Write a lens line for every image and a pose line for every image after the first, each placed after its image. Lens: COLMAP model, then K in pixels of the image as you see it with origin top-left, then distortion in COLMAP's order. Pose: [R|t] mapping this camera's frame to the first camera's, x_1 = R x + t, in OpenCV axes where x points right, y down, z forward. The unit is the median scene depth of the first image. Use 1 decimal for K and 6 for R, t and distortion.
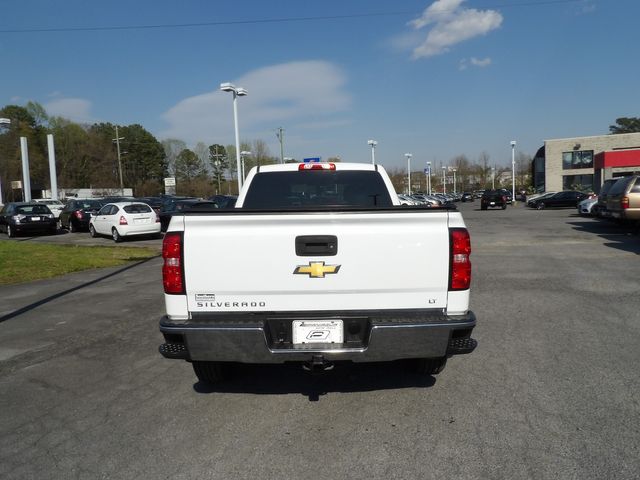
lens RADIAL K [[454.7, 0, 323.5], [0, 454.7, 238.6], [0, 0, 1]] dist [-0.002375, 0.003541]
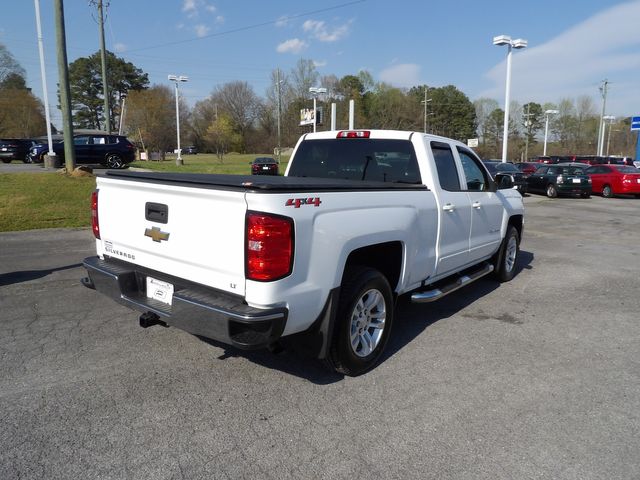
lens RADIAL K [[454.7, 0, 321.8], [0, 454.7, 235.9], [0, 0, 1]] dist [-0.002375, 0.003541]
pose [[0.787957, 0.140840, -0.599406, 0.734900], [-0.094030, 0.989594, 0.108913, -0.065954], [0.608508, -0.029456, 0.793001, 0.291484]]
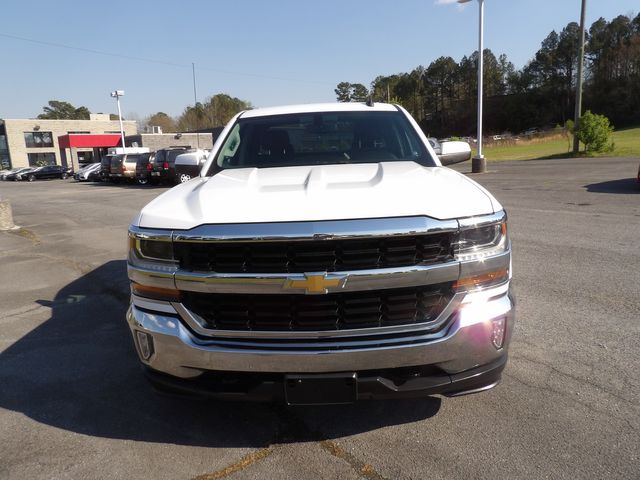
lens RADIAL K [[454.7, 0, 320.7], [0, 454.7, 233.8], [0, 0, 1]] dist [-0.002375, 0.003541]
pose [[0.449135, -0.138053, 0.882734, -2.704316], [0.106142, 0.989238, 0.100704, 0.352686], [-0.887137, 0.048465, 0.458954, -2.324453]]
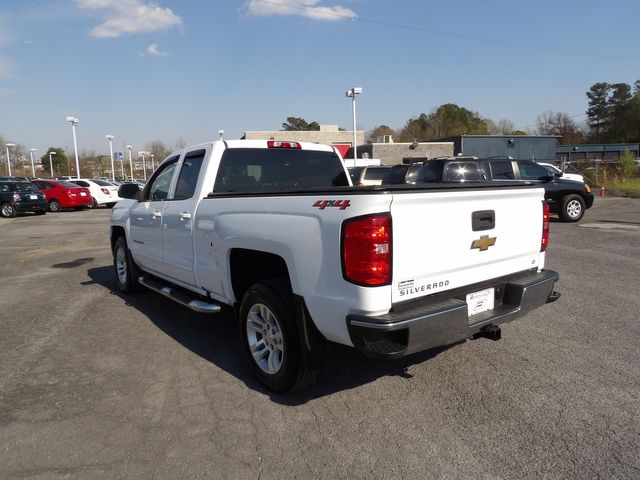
lens RADIAL K [[454.7, 0, 323.7], [0, 454.7, 237.0], [0, 0, 1]] dist [-0.002375, 0.003541]
pose [[0.791964, -0.067704, 0.606803, -0.731948], [0.052351, 0.997703, 0.042994, -0.008904], [-0.608319, -0.002283, 0.793689, 0.300171]]
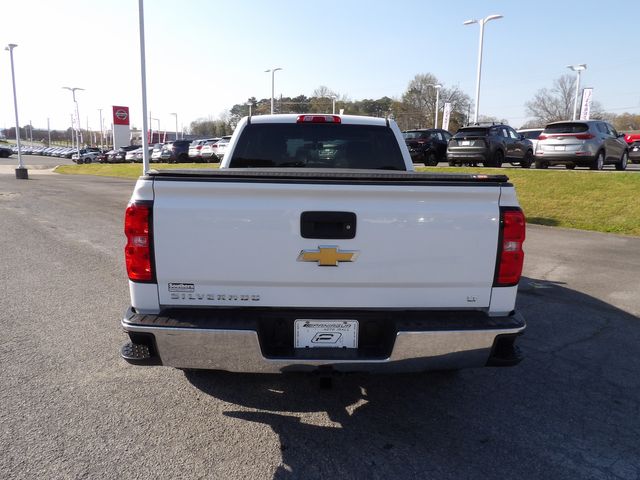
lens RADIAL K [[454.7, 0, 321.2], [0, 454.7, 239.1], [0, 0, 1]] dist [-0.002375, 0.003541]
pose [[0.999199, 0.028707, 0.027865, -0.037319], [-0.031479, 0.994001, 0.104740, -0.031862], [-0.024691, -0.105533, 0.994109, 0.184744]]
